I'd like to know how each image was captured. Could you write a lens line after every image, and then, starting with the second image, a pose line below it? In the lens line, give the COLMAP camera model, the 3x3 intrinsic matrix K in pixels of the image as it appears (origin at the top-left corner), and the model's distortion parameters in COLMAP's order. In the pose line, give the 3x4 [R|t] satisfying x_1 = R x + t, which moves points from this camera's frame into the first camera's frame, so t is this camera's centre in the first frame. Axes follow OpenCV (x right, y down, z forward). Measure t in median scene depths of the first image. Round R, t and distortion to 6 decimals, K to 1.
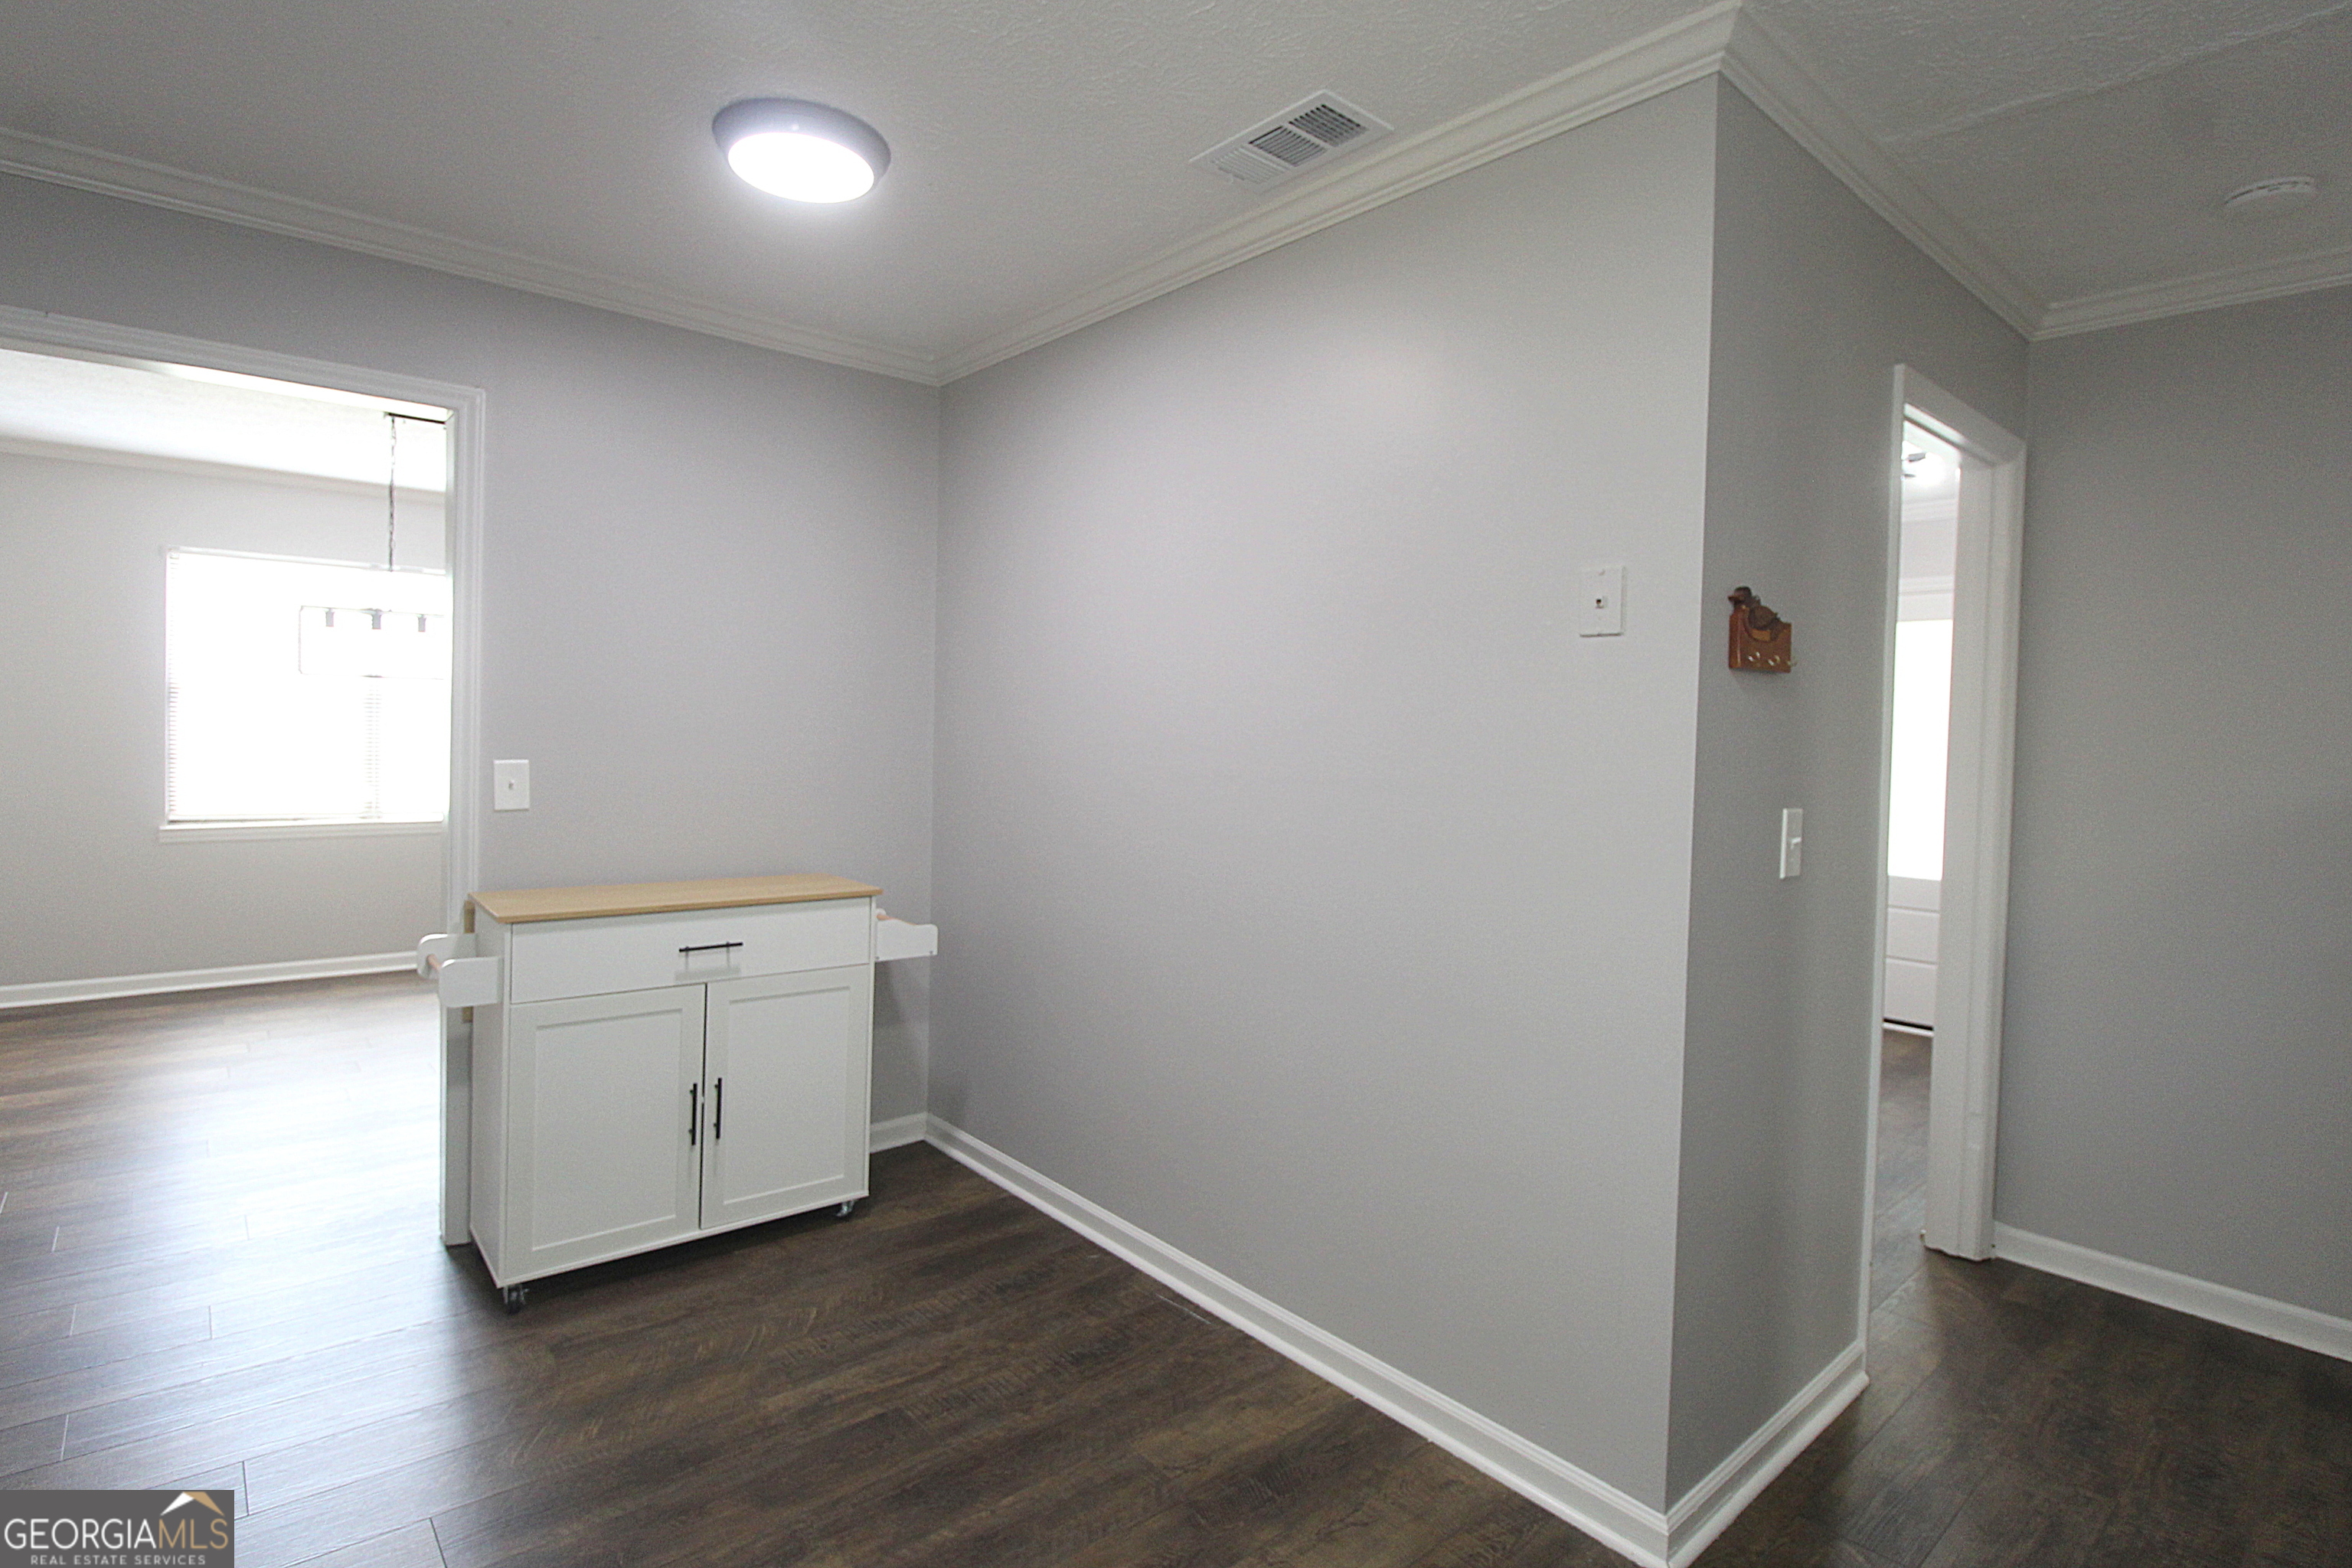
lens RADIAL K [[1131.3, 0, 1178.3], [0, 1131.3, 774.2], [0, 0, 1]] dist [-0.005438, -0.010814]
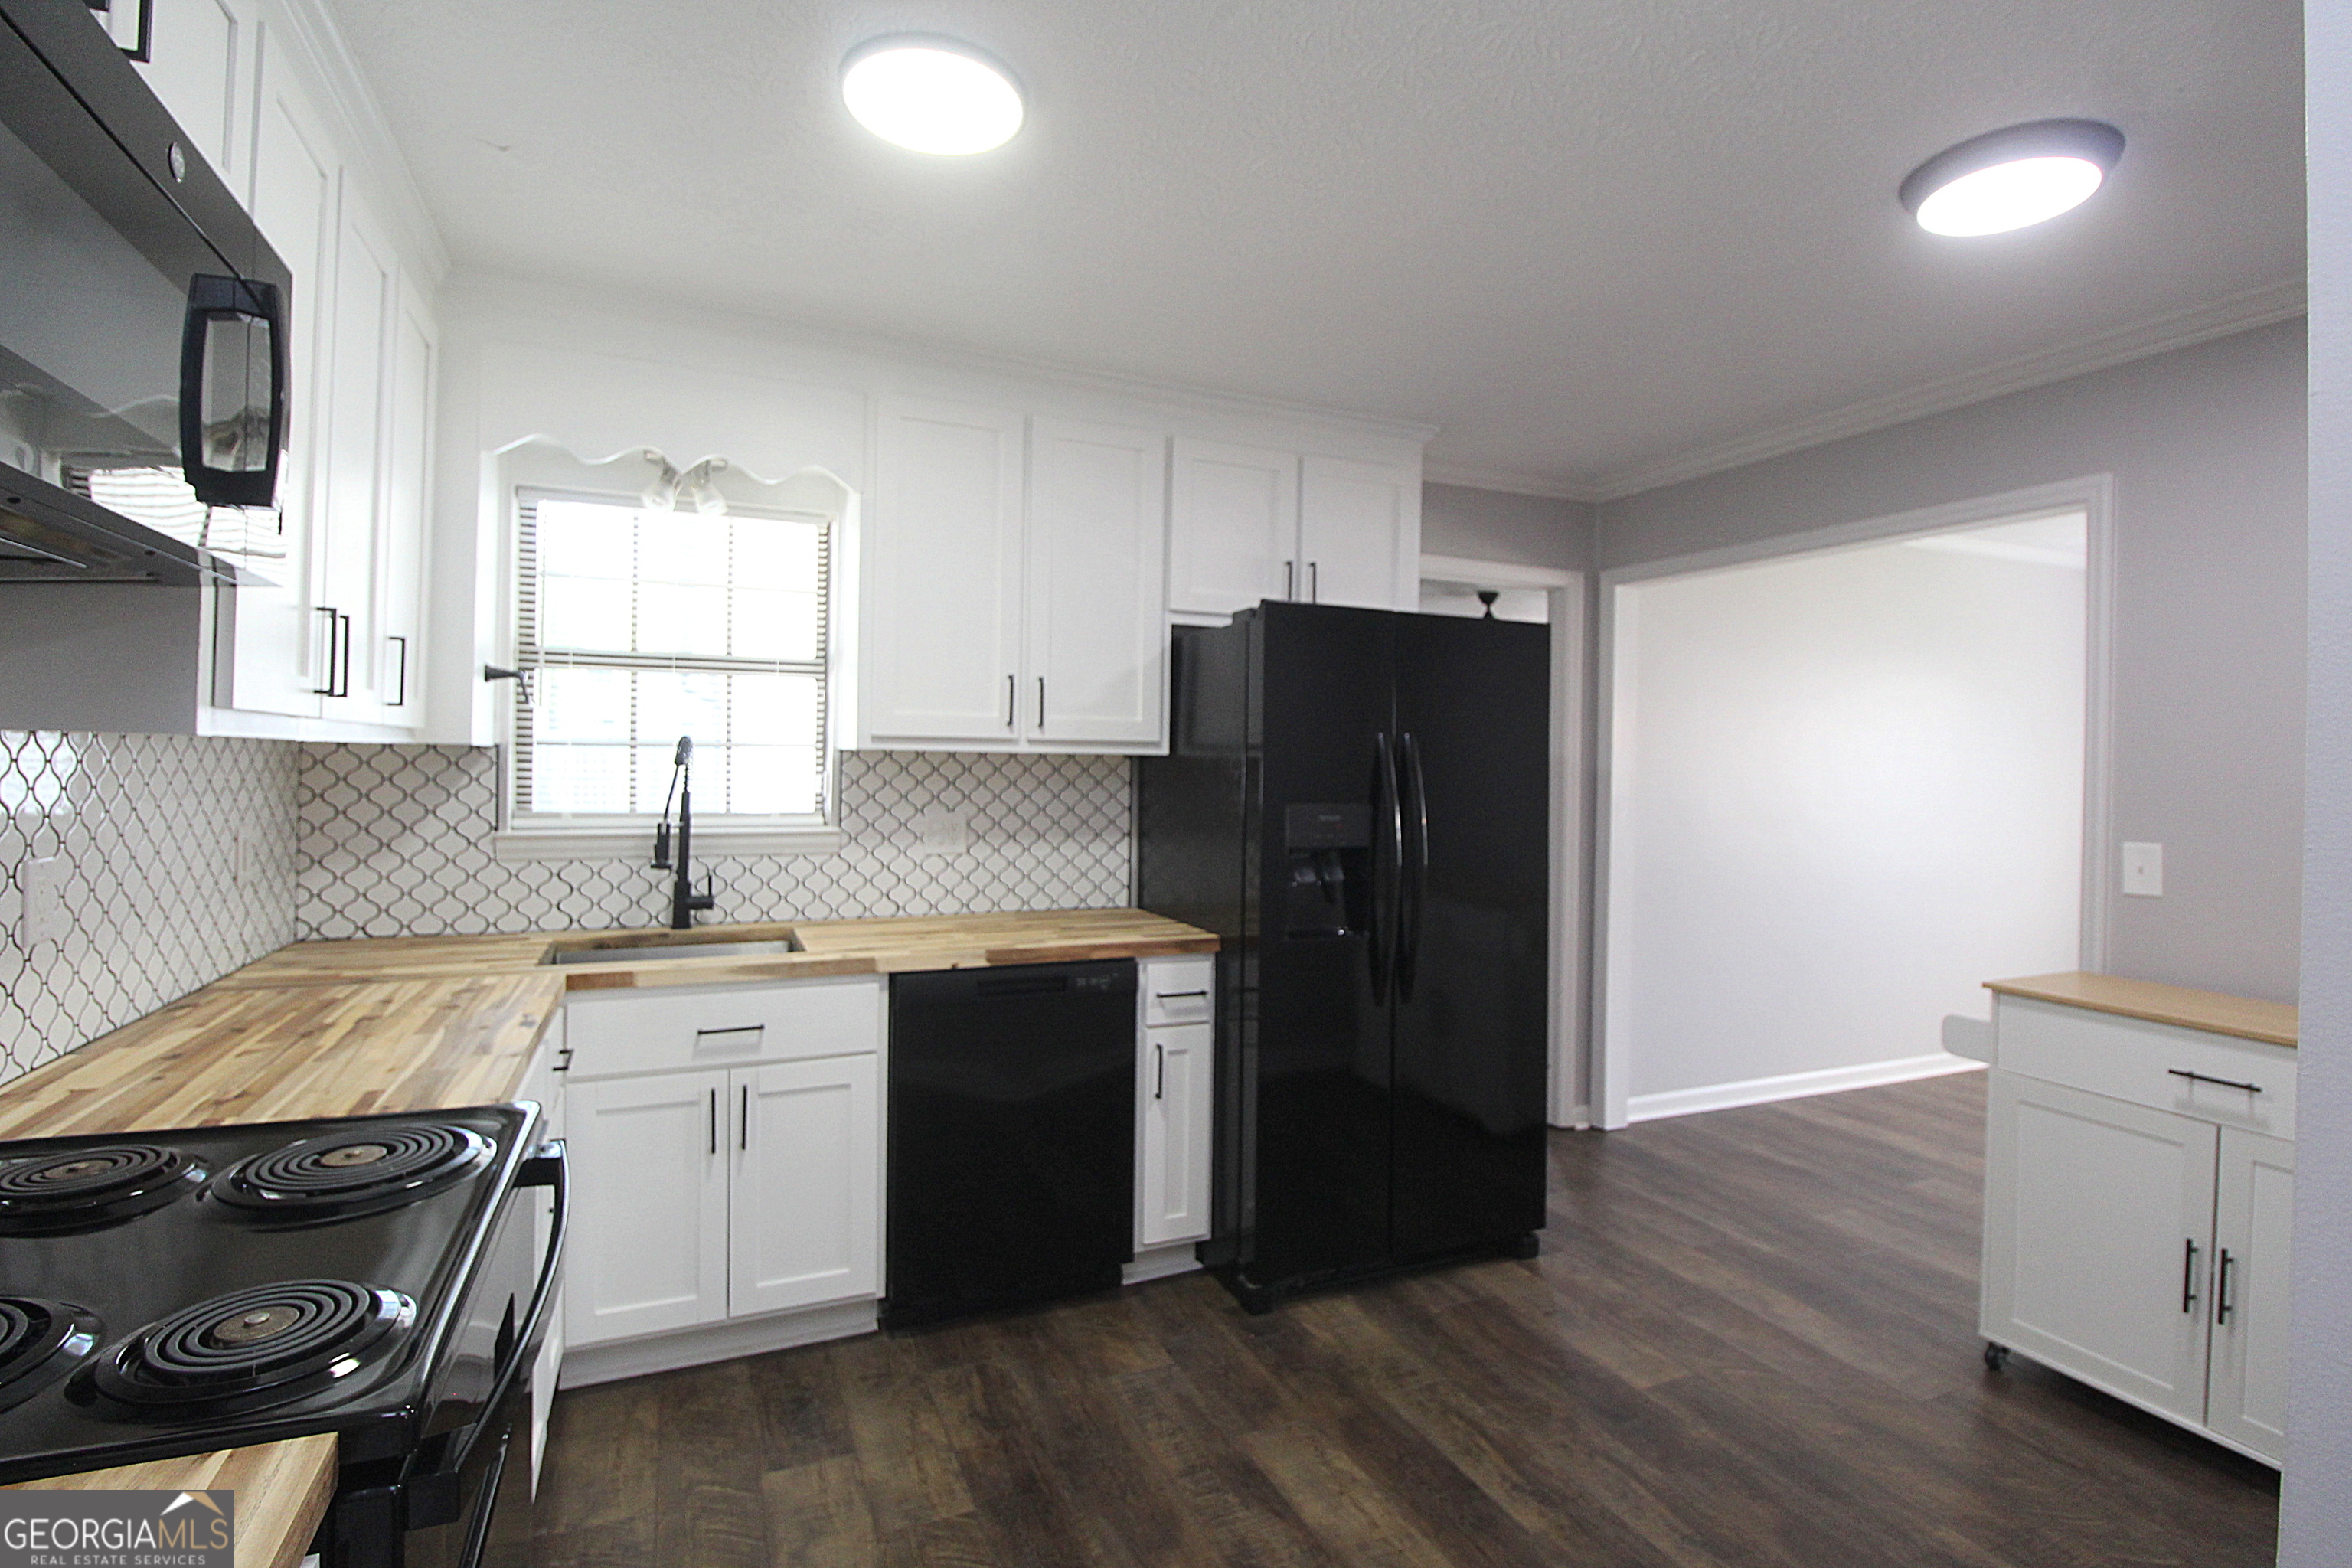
lens RADIAL K [[1131.3, 0, 1173.9], [0, 1131.3, 745.0], [0, 0, 1]] dist [-0.005438, -0.010814]
pose [[-0.279438, -0.037144, -0.959445, 0.577533], [-0.065545, 0.997658, -0.019533, -0.024194], [0.957924, 0.057428, -0.281218, 0.488775]]
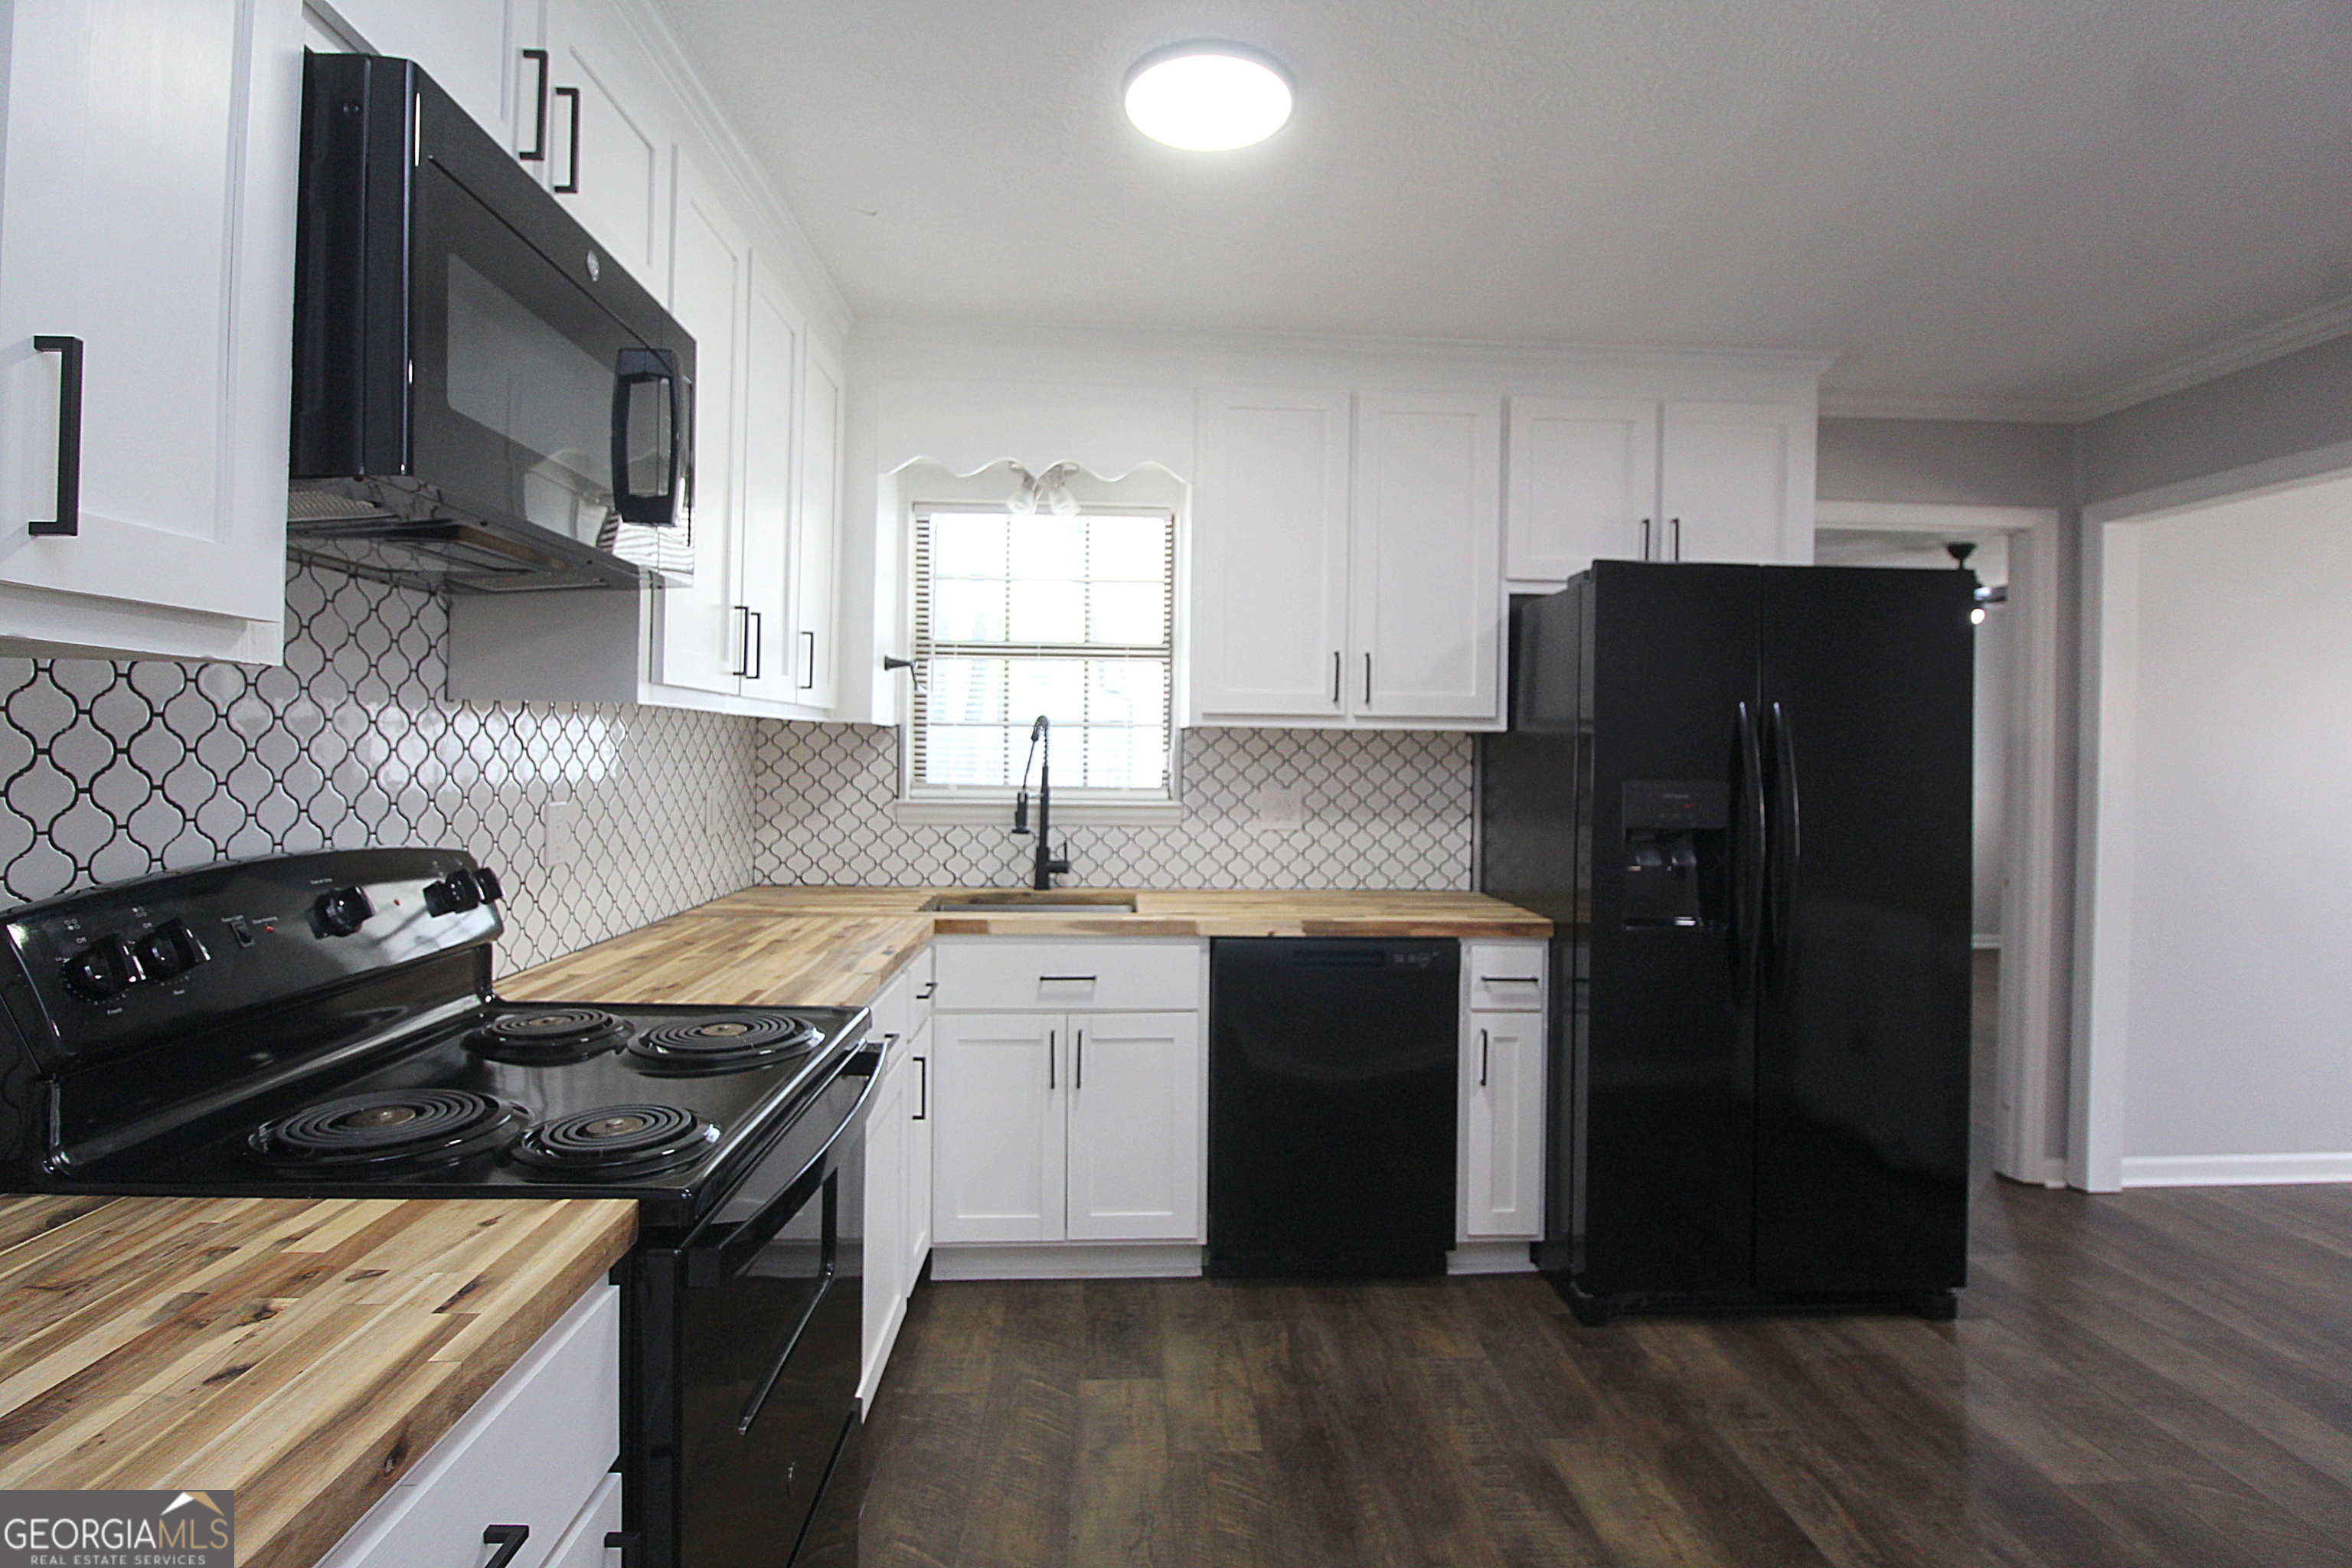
lens RADIAL K [[1131.3, 0, 1116.5], [0, 1131.3, 731.6], [0, 0, 1]] dist [-0.005438, -0.010814]
pose [[-0.611386, -0.034301, -0.790589, 0.569499], [-0.062808, 0.998012, 0.005271, -0.015033], [0.788836, 0.052878, -0.612324, 0.550033]]
